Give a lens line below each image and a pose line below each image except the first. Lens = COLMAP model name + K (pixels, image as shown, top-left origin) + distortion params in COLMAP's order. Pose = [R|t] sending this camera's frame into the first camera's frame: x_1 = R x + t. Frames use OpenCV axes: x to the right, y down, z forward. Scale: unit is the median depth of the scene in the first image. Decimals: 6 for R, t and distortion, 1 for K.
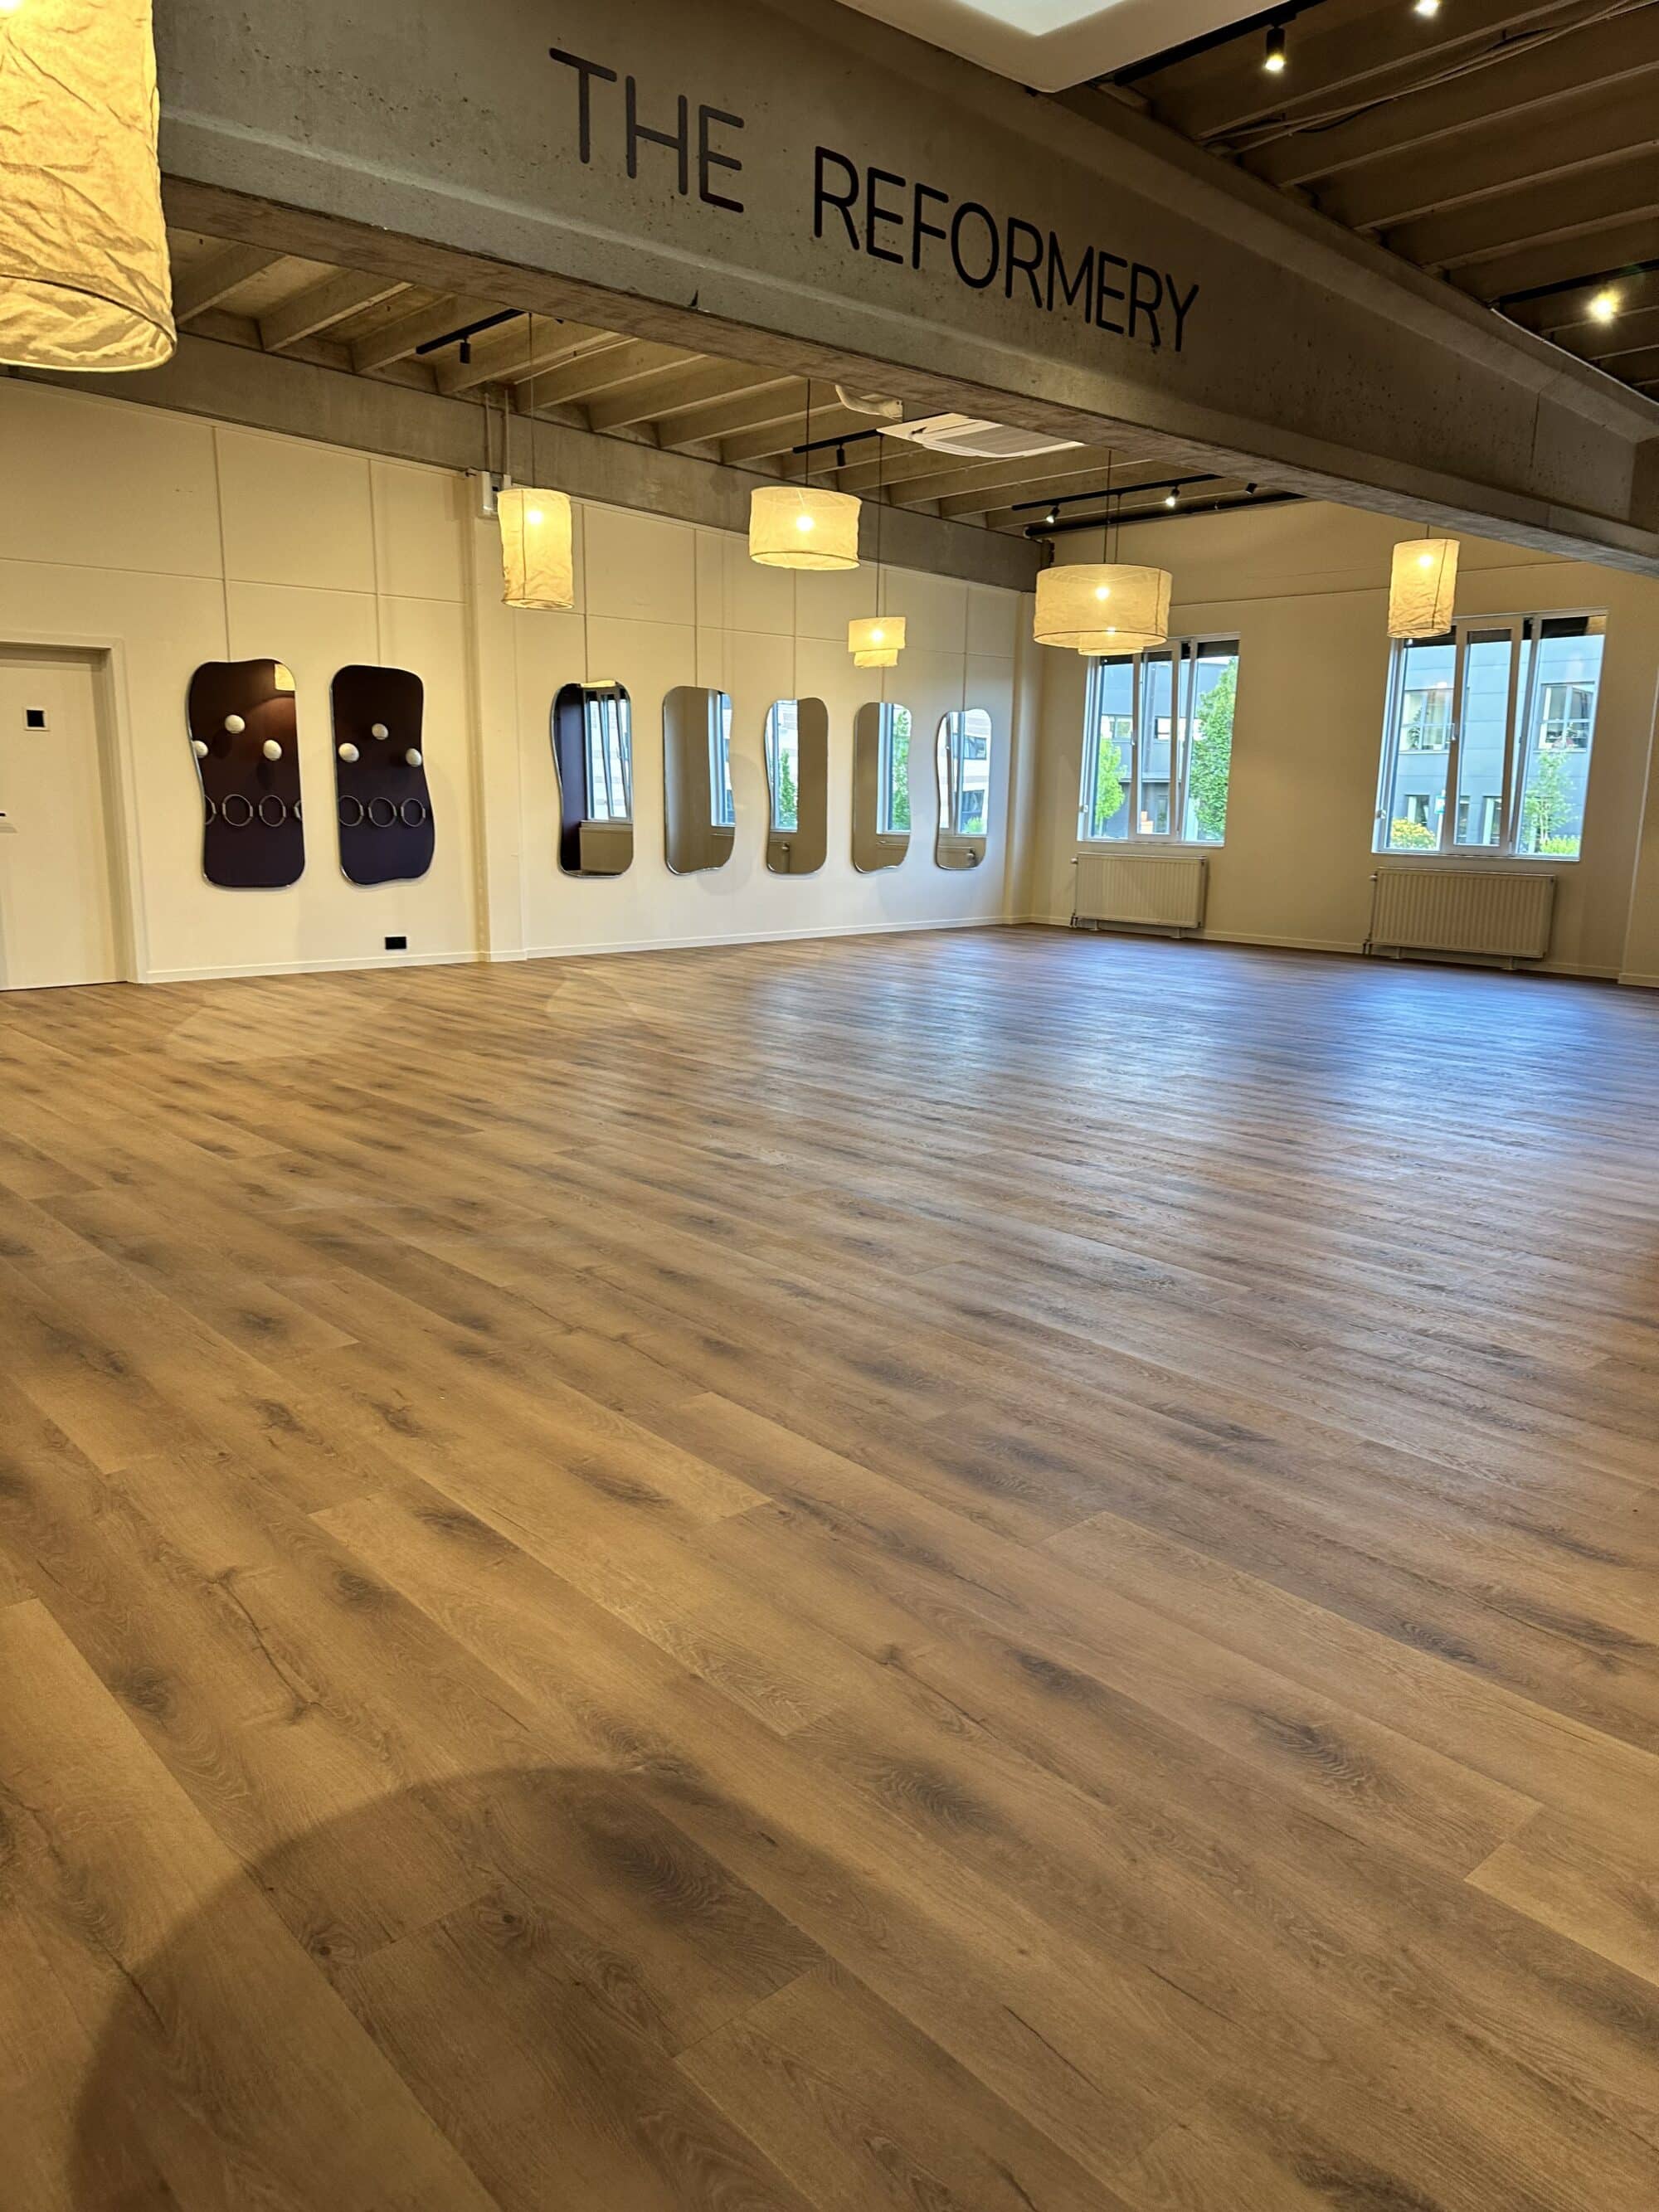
lens RADIAL K [[1558.6, 0, 829.5], [0, 1558.6, 1106.0], [0, 0, 1]] dist [0.004639, -0.008217]
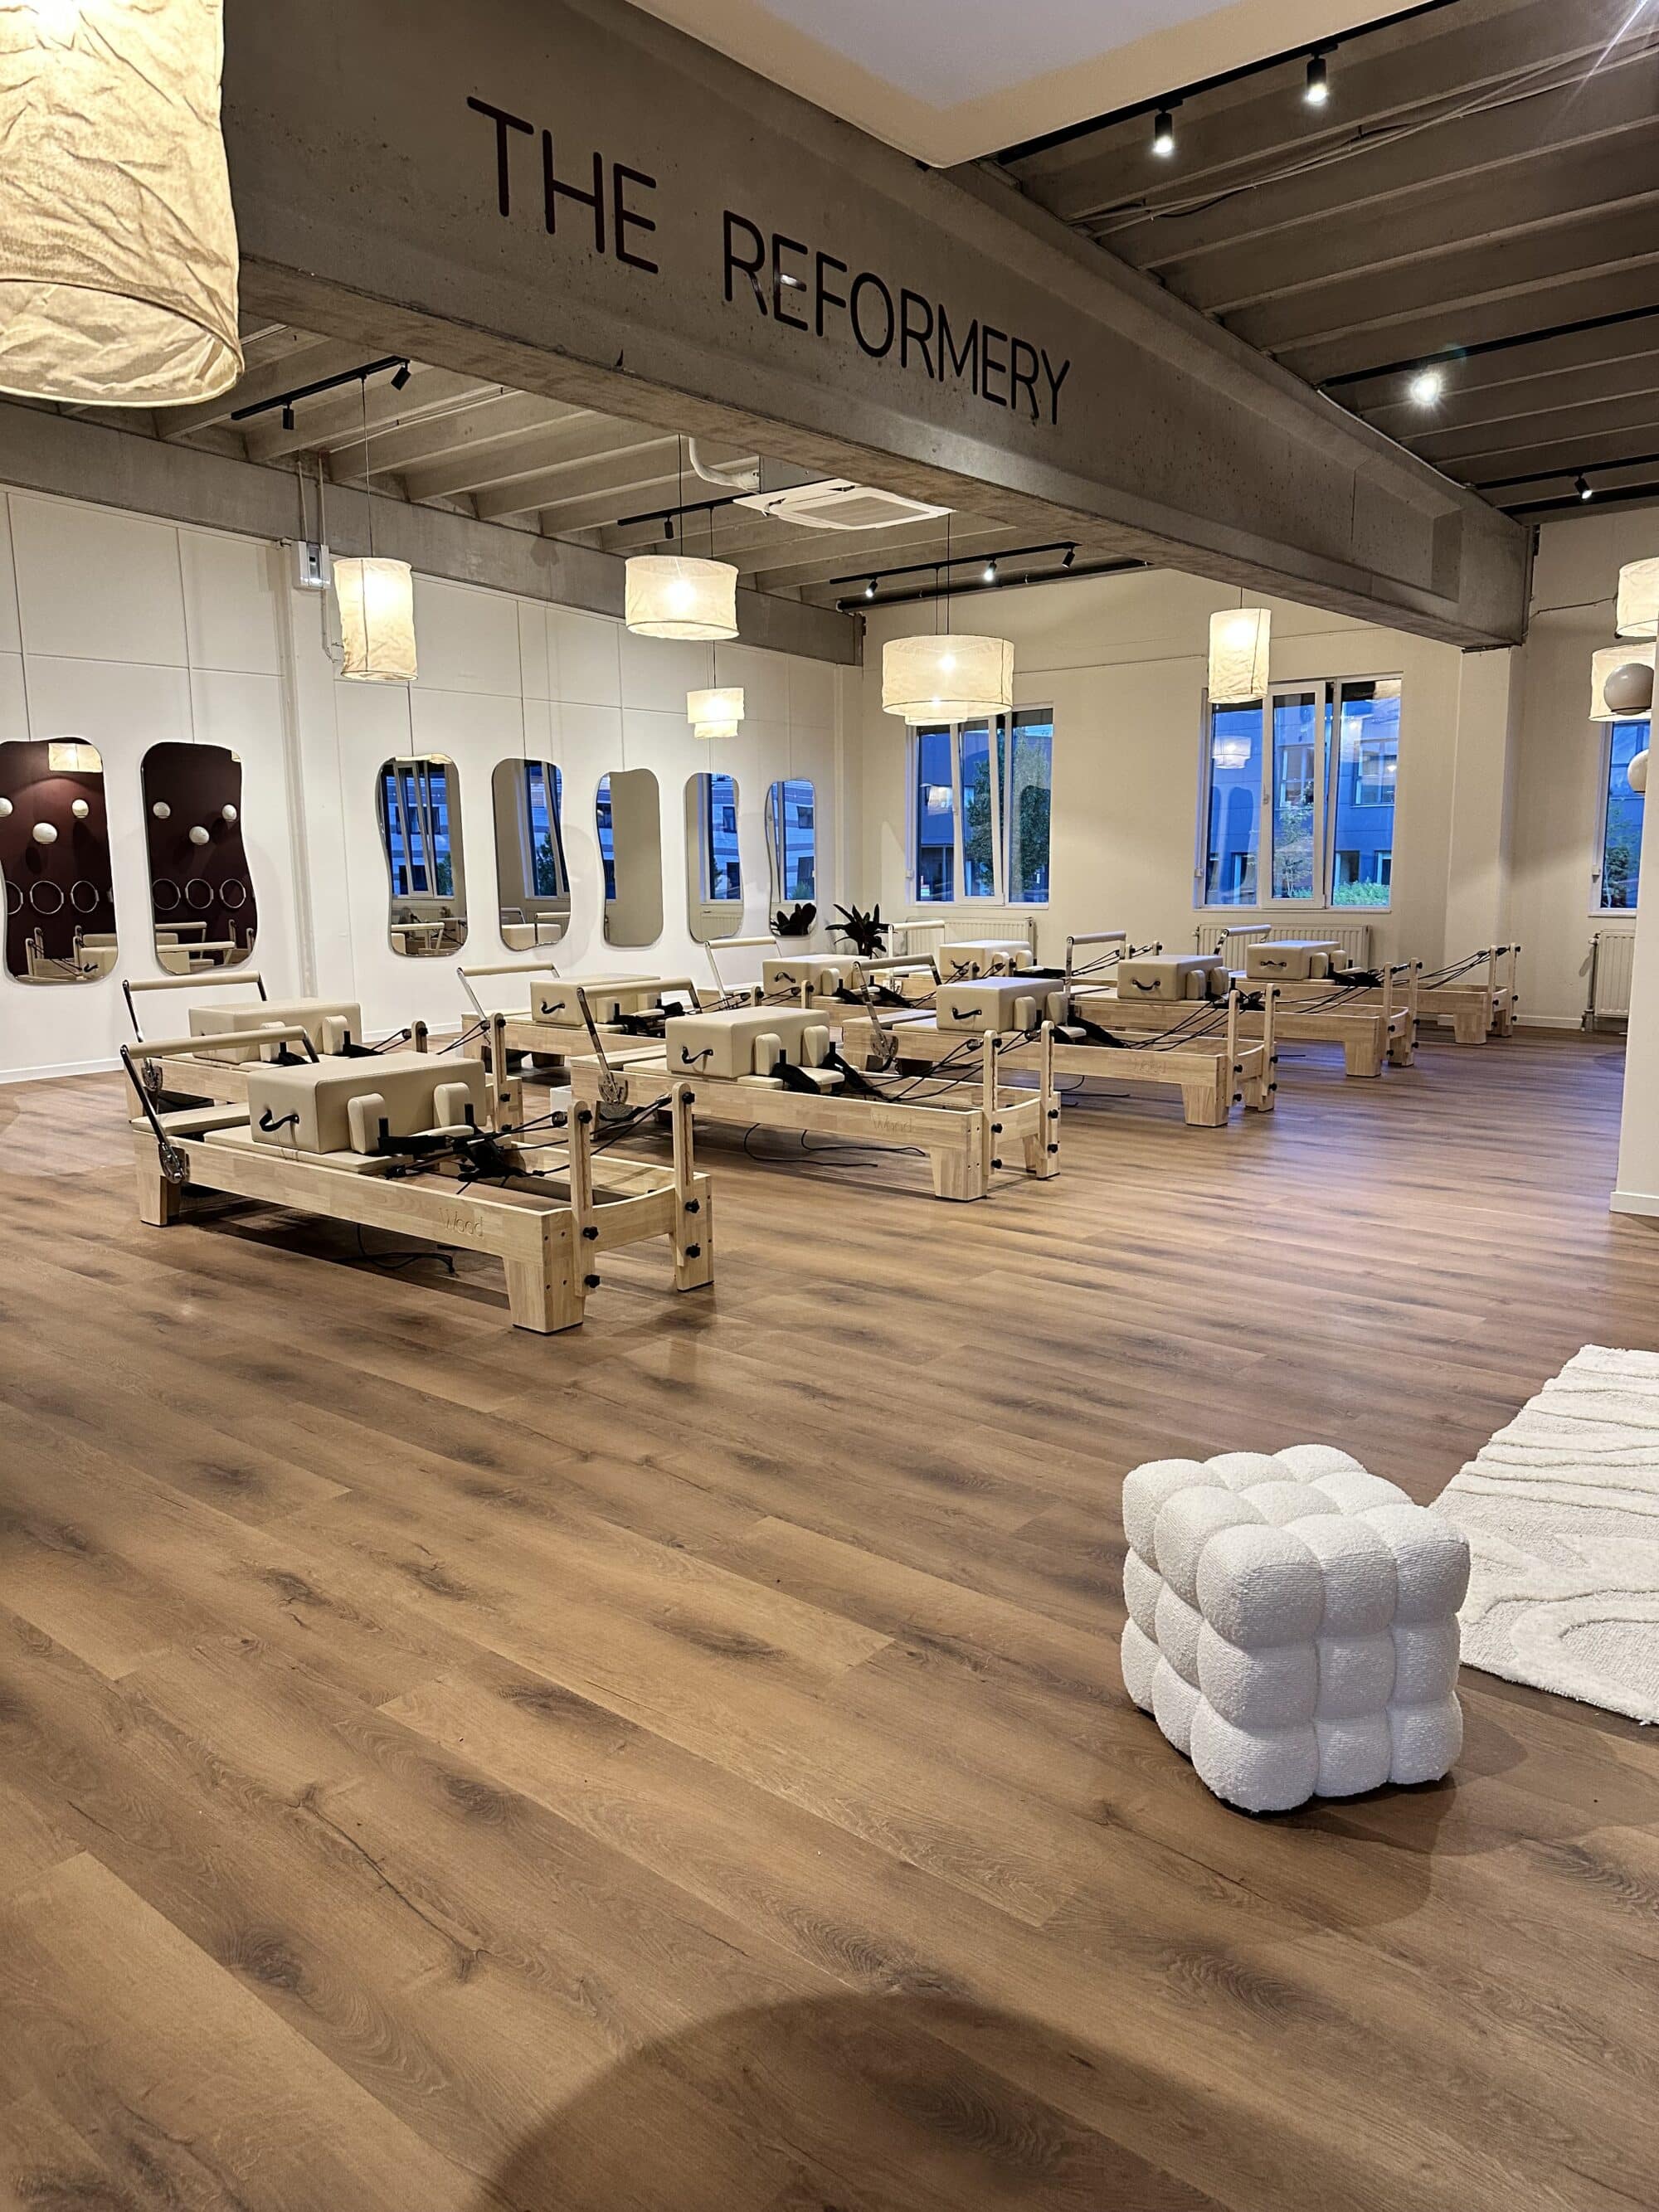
lens RADIAL K [[1555.6, 0, 832.7], [0, 1555.6, 1101.0], [0, 0, 1]] dist [0.000821, -0.004409]
pose [[0.988847, -0.047284, 0.141232, -0.093782], [0.053576, 0.997718, -0.041080, -0.012464], [-0.138967, 0.048188, 0.989124, 0.046377]]
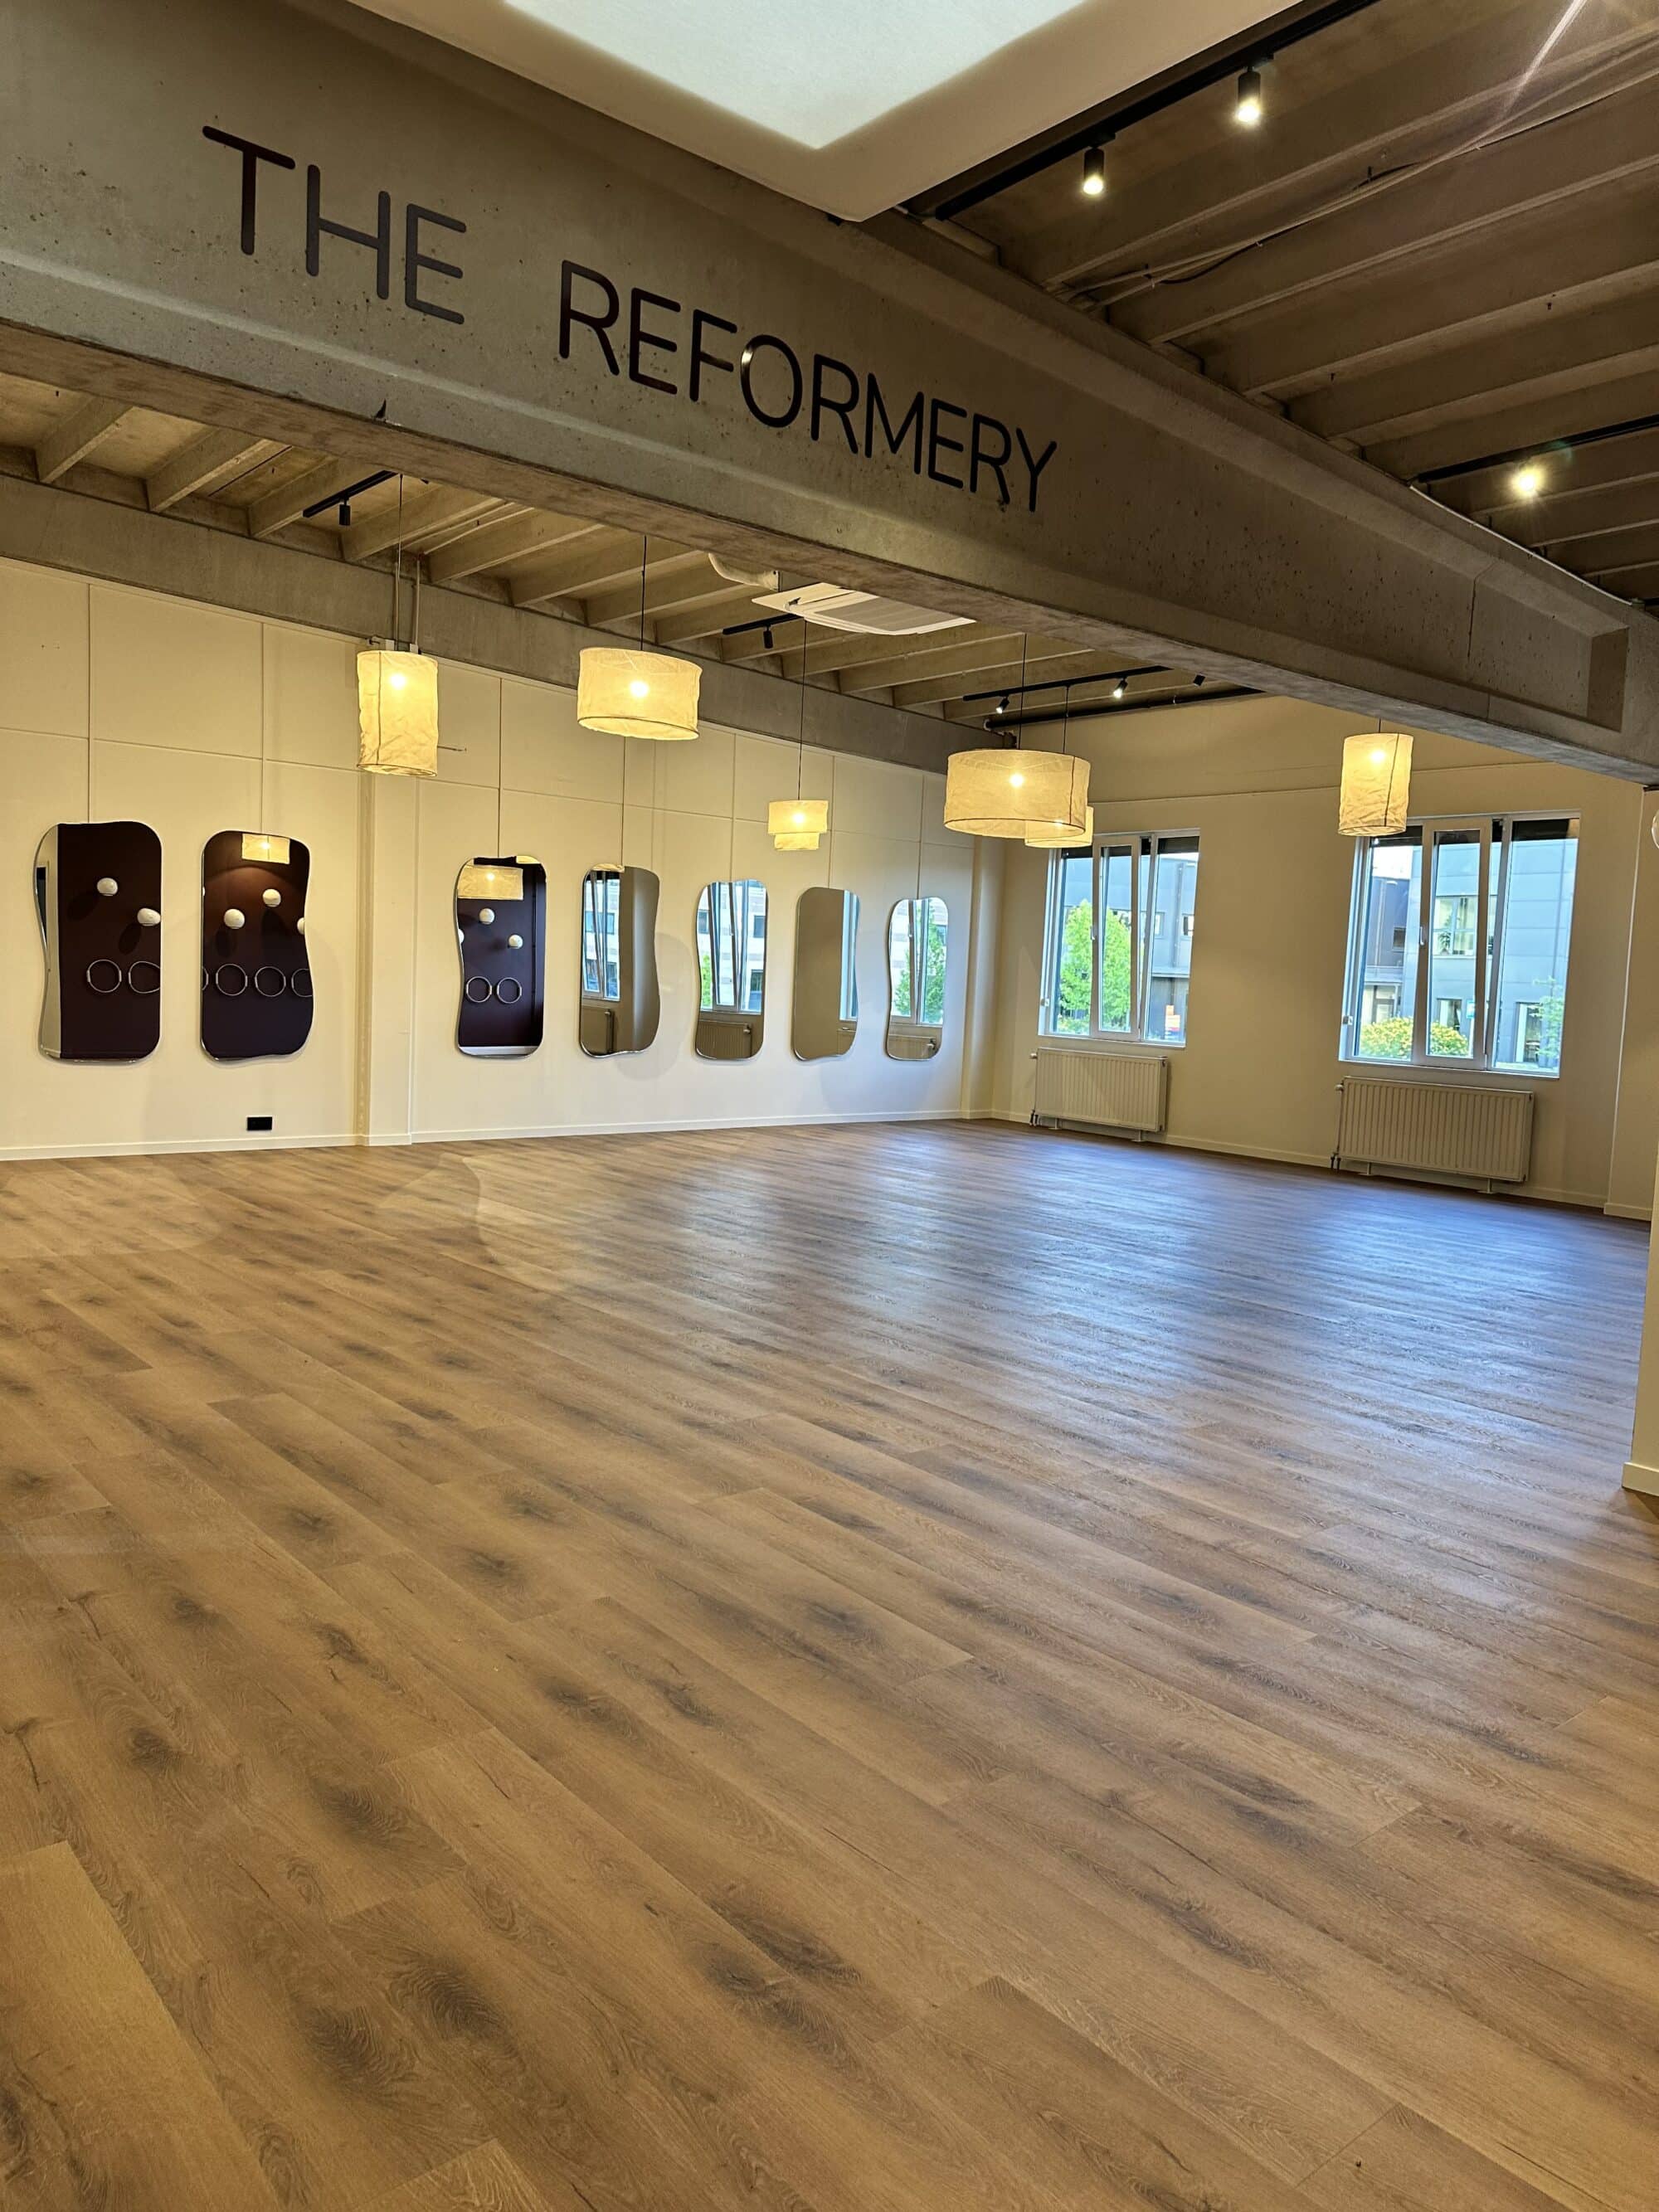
lens RADIAL K [[1554.4, 0, 825.8], [0, 1554.4, 1077.0], [0, 0, 1]] dist [0.027713, -0.038450]
pose [[0.999079, 0.033052, -0.027349, 0.158944], [-0.036405, 0.990459, -0.132909, -0.041393], [0.022695, 0.133782, 0.990751, 0.169833]]
